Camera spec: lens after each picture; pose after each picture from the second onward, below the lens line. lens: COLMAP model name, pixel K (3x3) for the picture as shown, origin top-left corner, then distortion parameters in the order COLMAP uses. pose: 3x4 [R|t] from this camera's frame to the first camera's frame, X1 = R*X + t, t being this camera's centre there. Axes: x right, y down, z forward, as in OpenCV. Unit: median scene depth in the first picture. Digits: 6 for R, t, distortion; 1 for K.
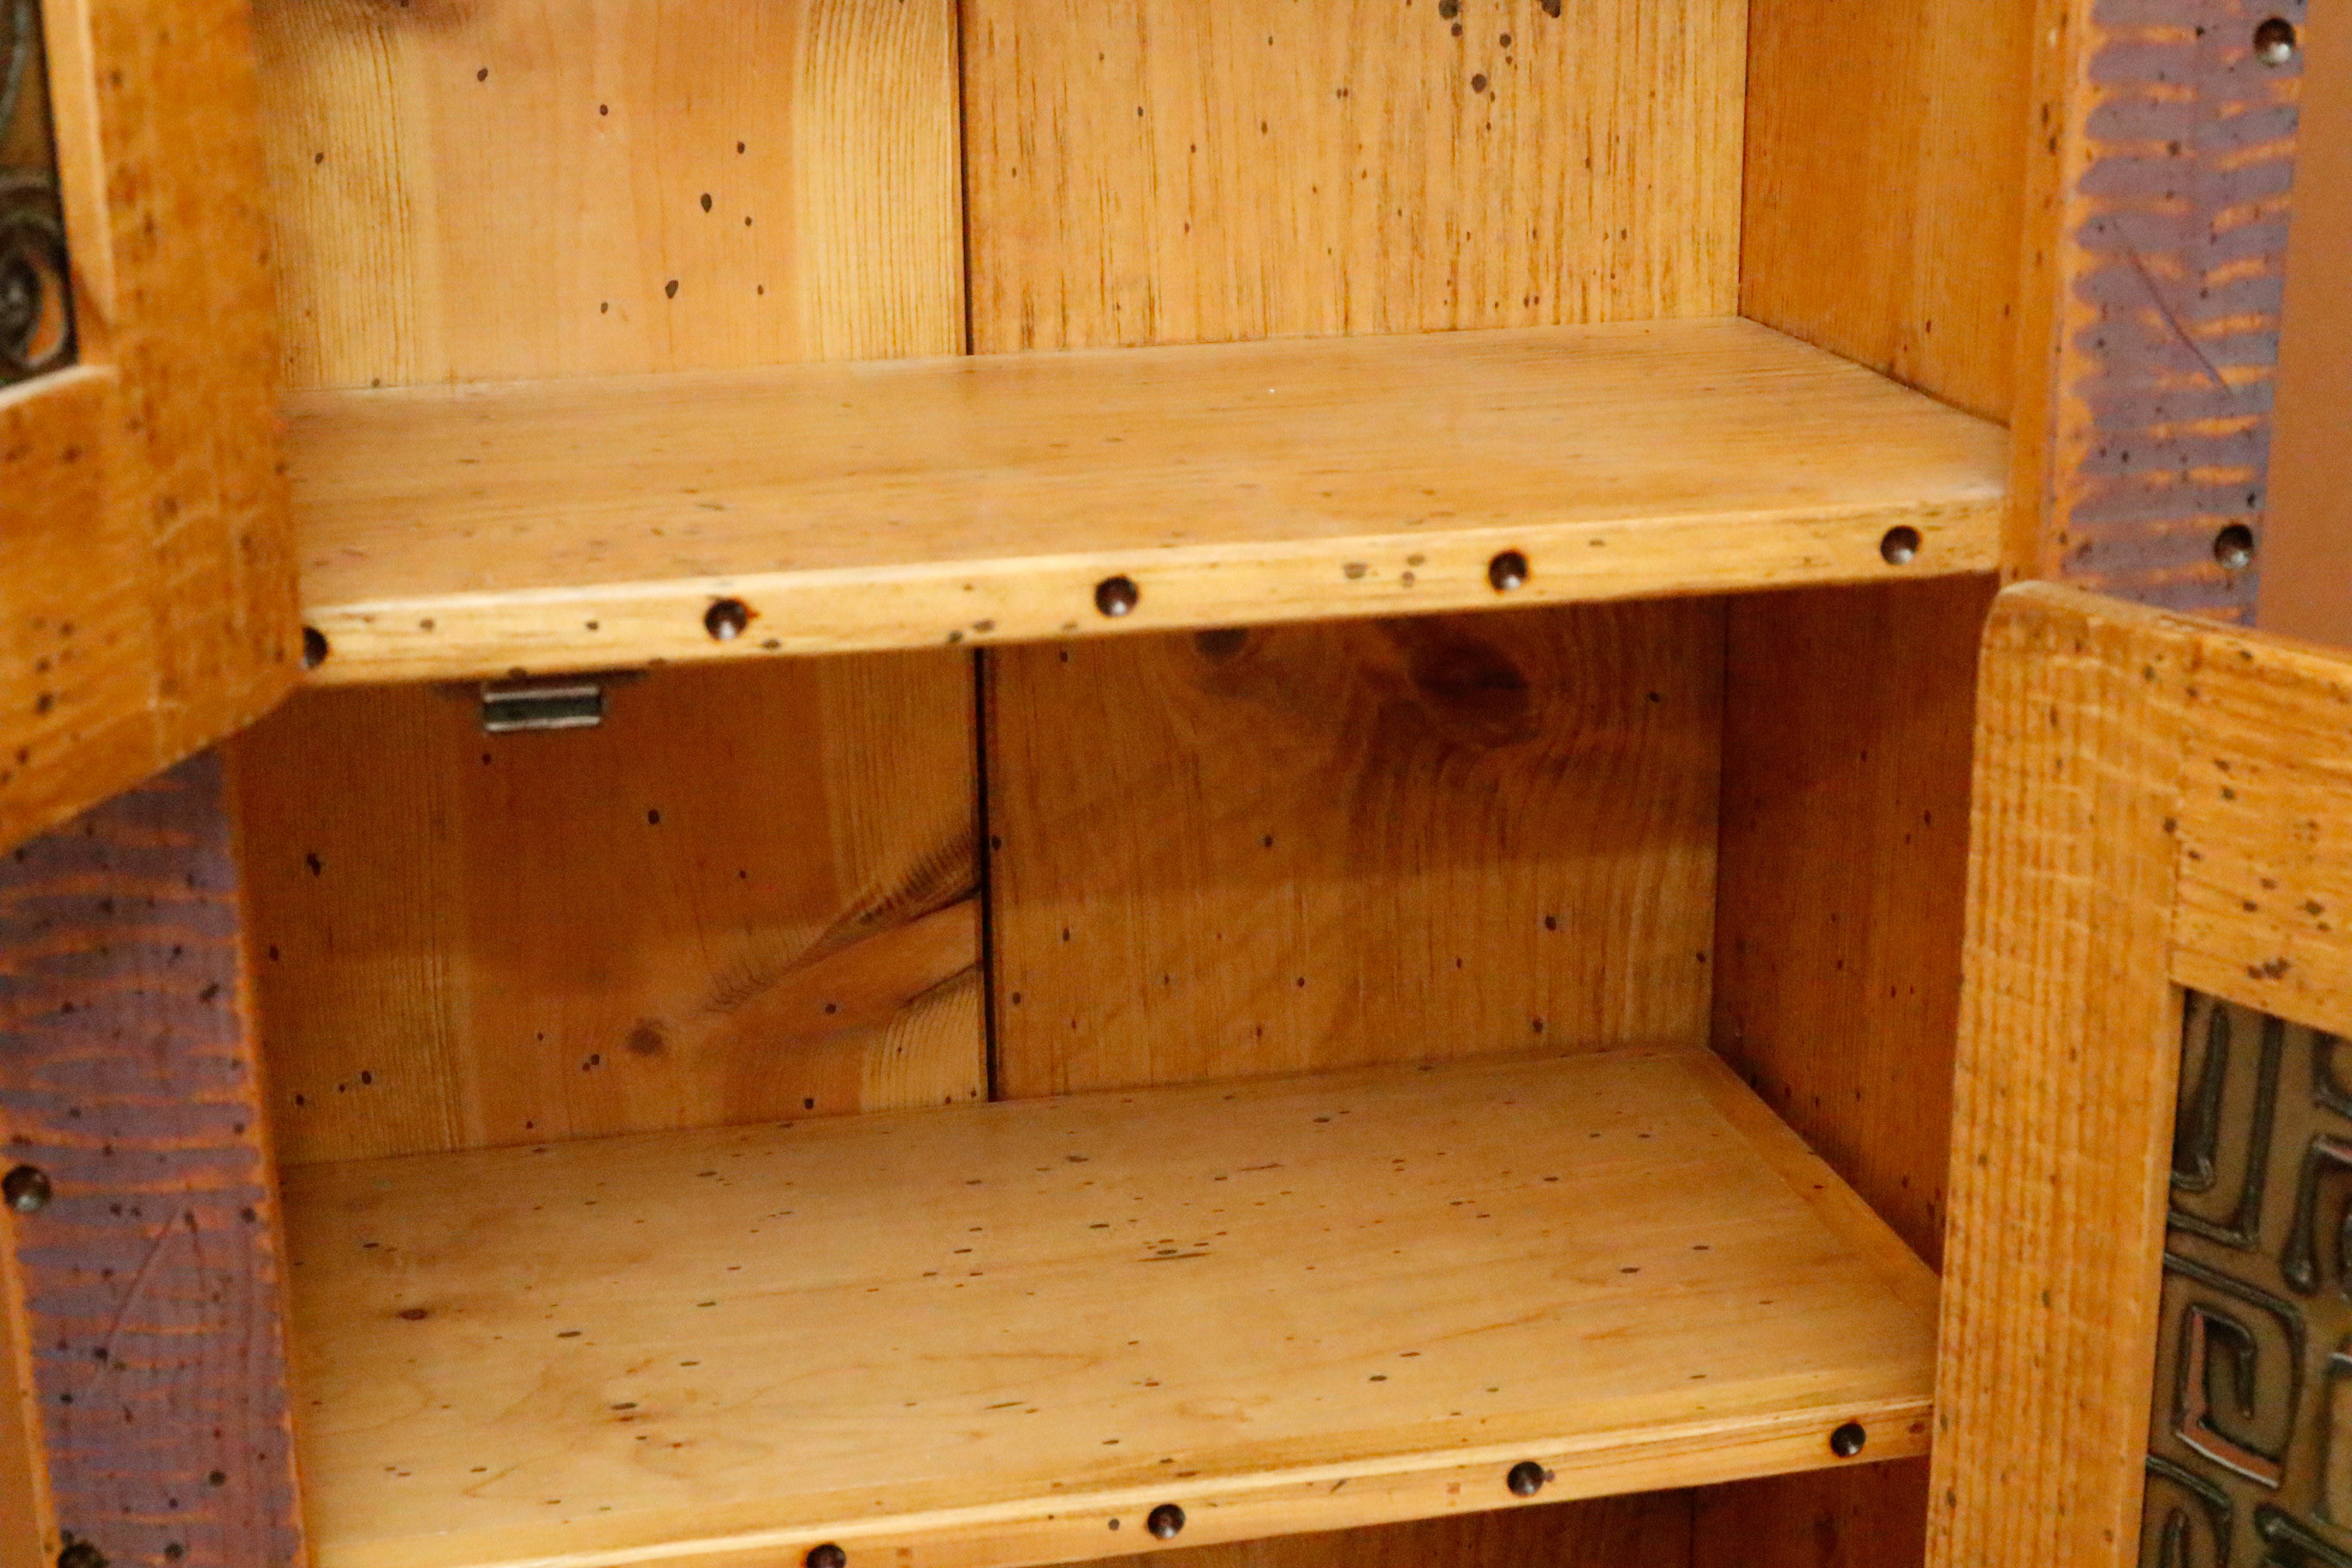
lens RADIAL K [[3288.8, 0, 1176.0], [0, 3288.8, 784.0], [0, 0, 1]] dist [-0.029909, 0.013411]
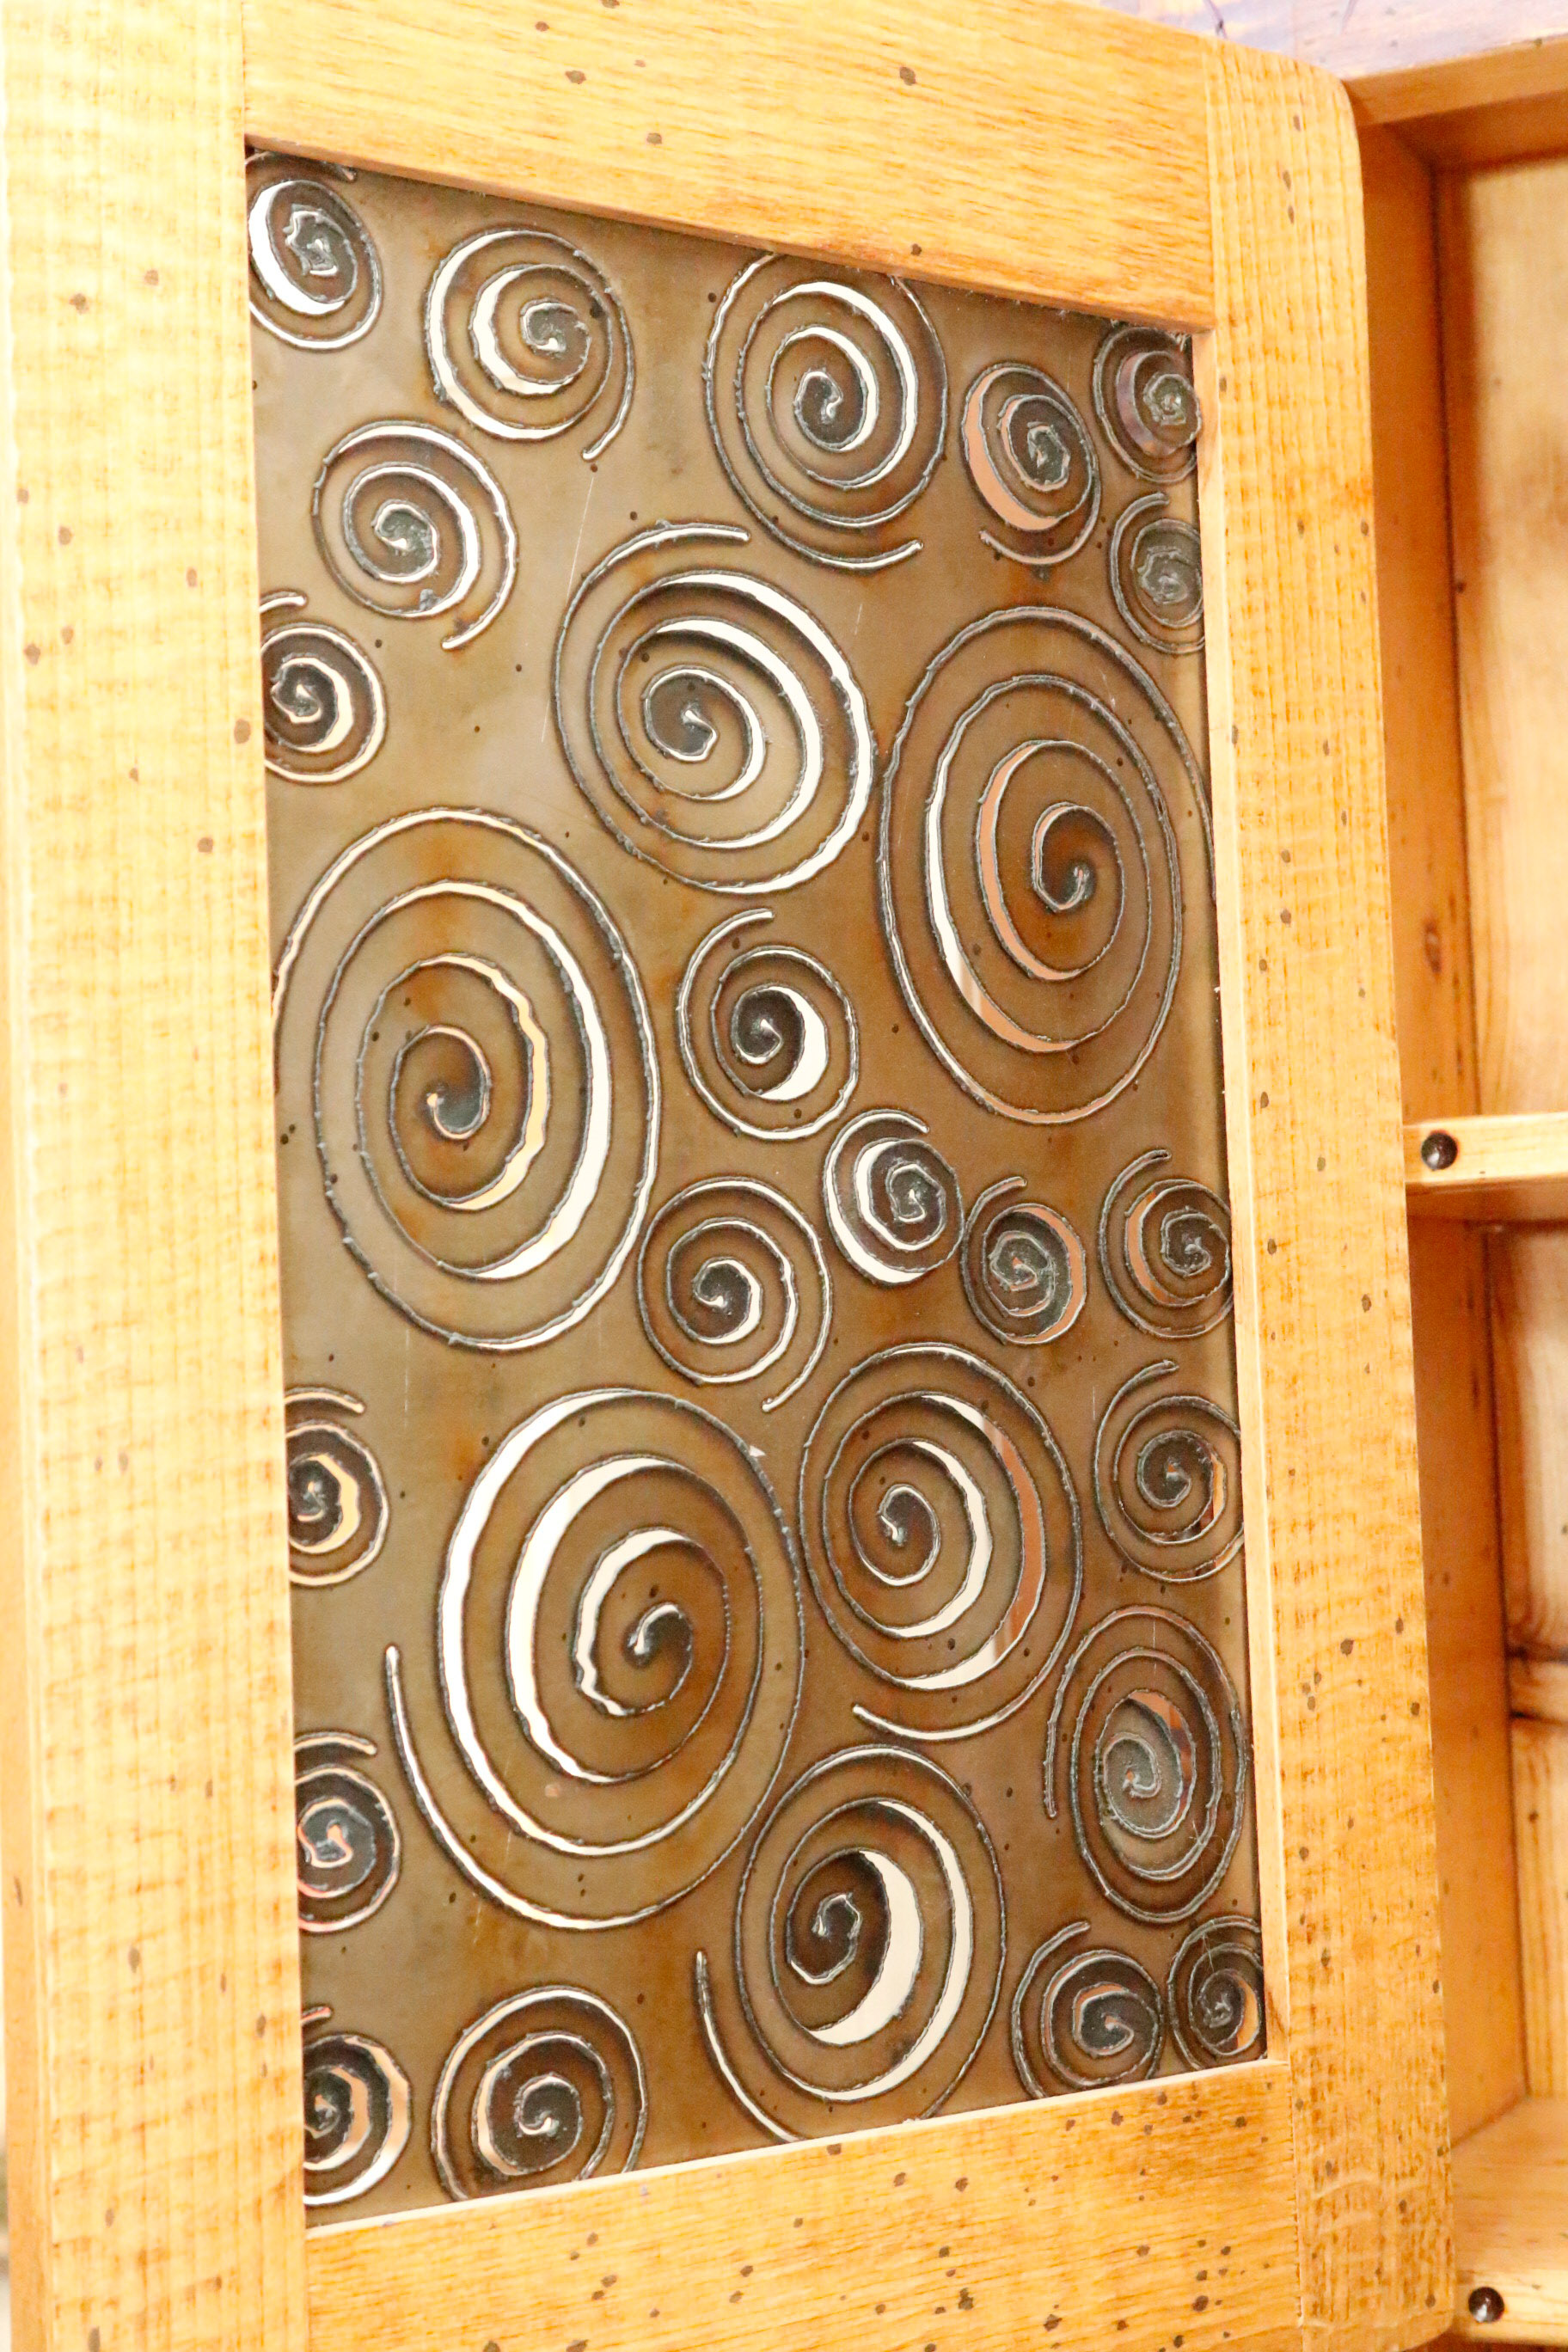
lens RADIAL K [[4076.6, 0, 784.0], [0, 4076.6, 1176.0], [0, 0, 1]] dist [0.038436, -0.022900]
pose [[0.802177, -0.054002, -0.594639, 0.522533], [-0.148771, 0.946416, -0.286643, 0.042264], [0.578255, 0.318404, 0.751159, -0.505224]]
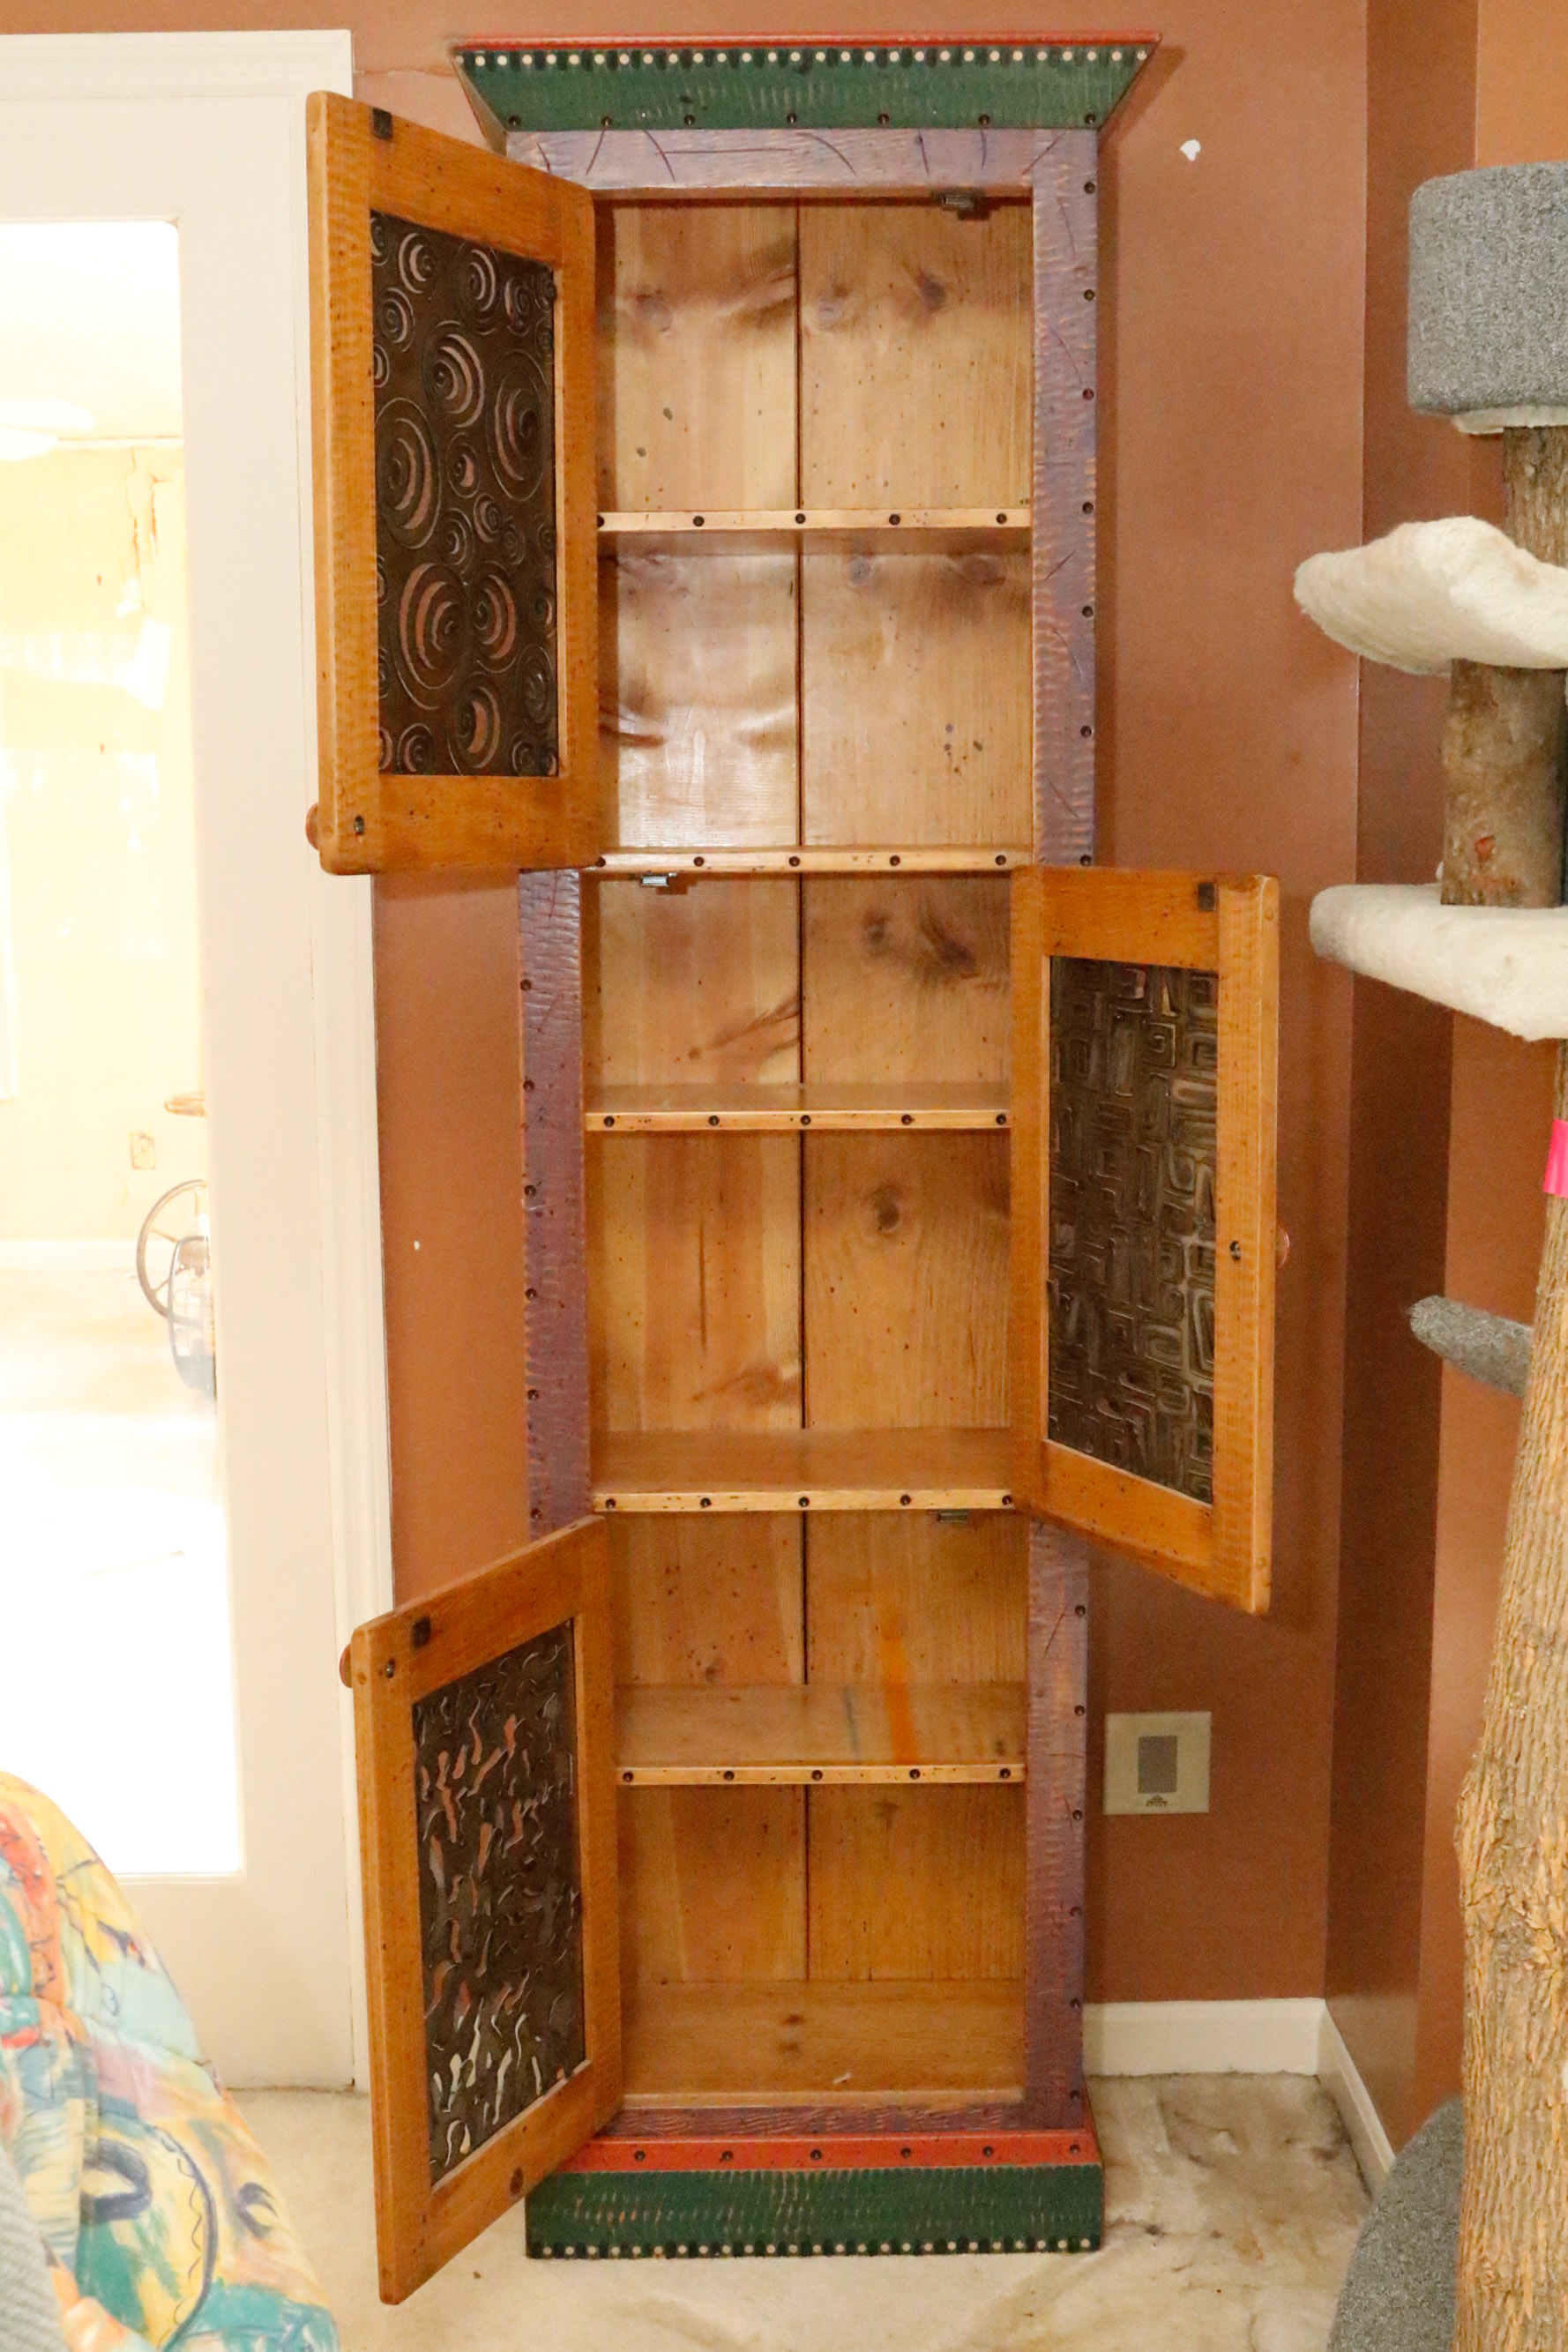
lens RADIAL K [[2772.7, 0, 784.0], [0, 2772.7, 1176.0], [0, 0, 1]] dist [-0.142712, 0.223741]
pose [[0.978575, 0.036332, -0.202661, 0.802249], [-0.068426, 0.985748, -0.153683, 1.011197], [0.194189, 0.164257, 0.967114, -2.662750]]
